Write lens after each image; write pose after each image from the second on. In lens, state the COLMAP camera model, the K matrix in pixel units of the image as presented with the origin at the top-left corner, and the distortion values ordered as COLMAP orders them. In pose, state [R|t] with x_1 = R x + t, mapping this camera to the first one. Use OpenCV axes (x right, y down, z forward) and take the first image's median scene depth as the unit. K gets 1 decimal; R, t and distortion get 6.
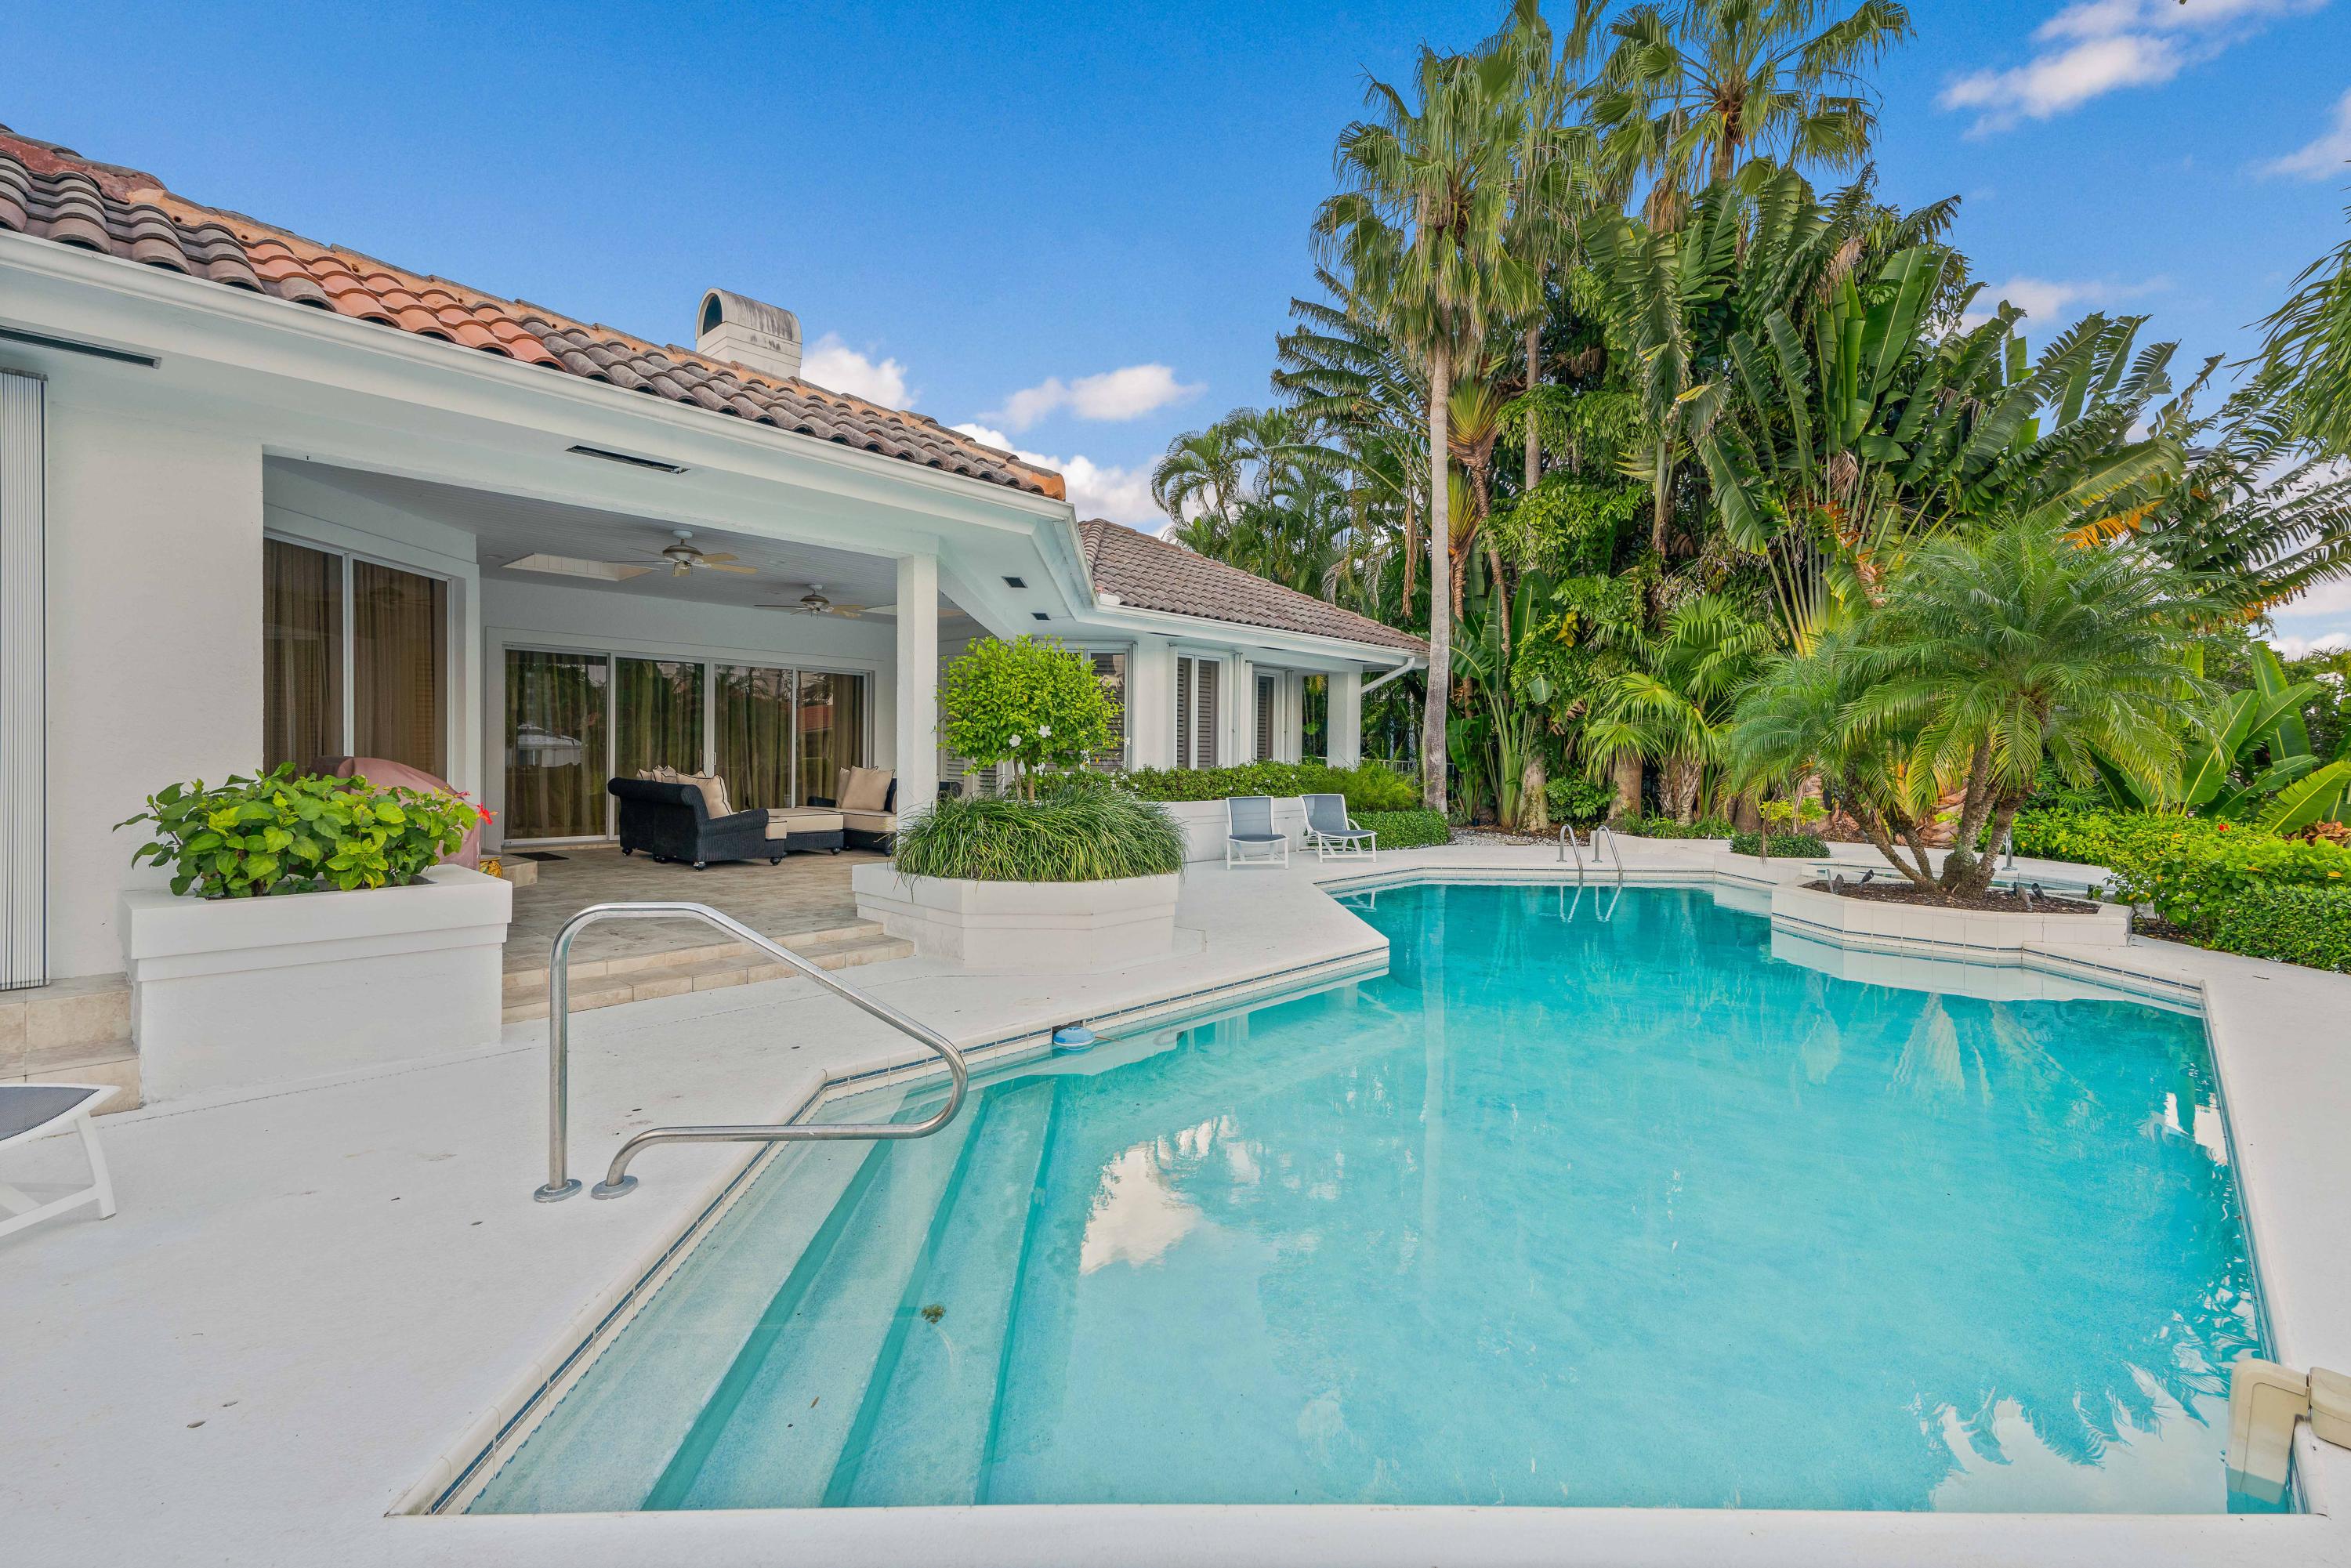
lens RADIAL K [[1041.0, 0, 1169.6], [0, 1041.0, 777.1], [0, 0, 1]] dist [0.040001, -0.013331]
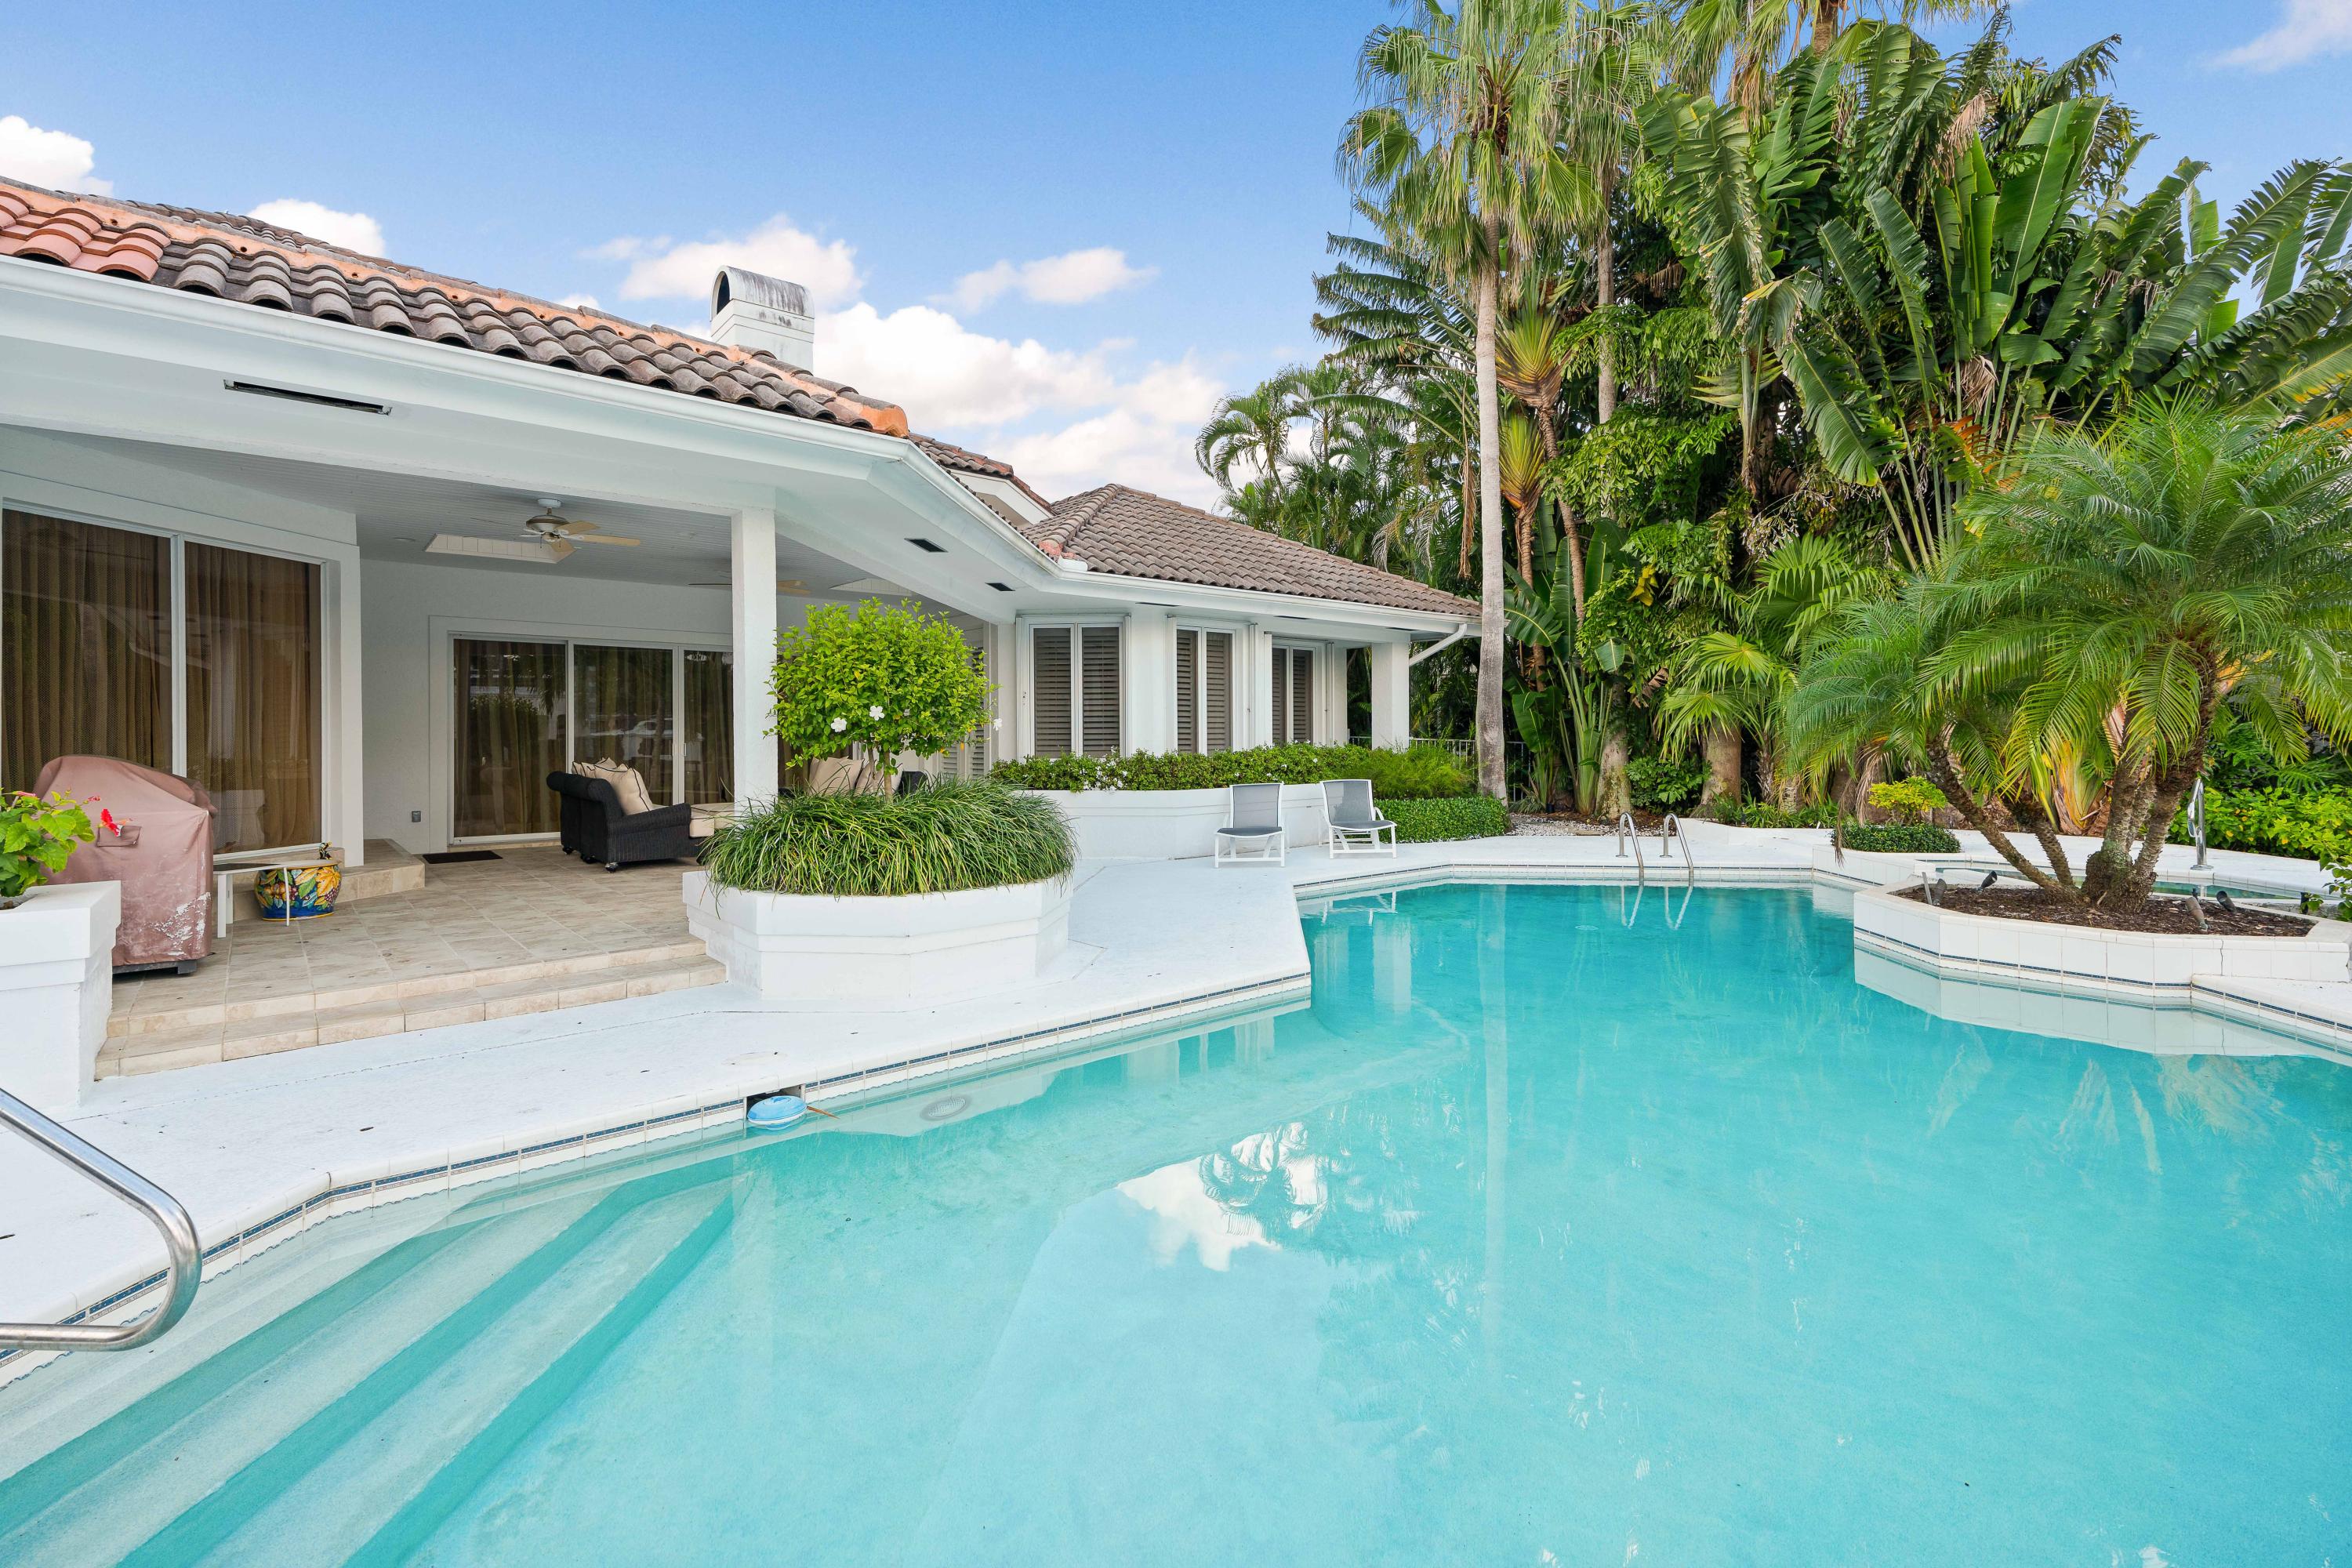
lens RADIAL K [[1055.0, 0, 1163.4], [0, 1055.0, 747.3], [0, 0, 1]] dist [0.042901, -0.016308]
pose [[0.992463, -0.015040, -0.121616, 0.105547], [0.013463, 0.999814, -0.013777, -0.000791], [0.121800, 0.012036, 0.992482, 0.093725]]
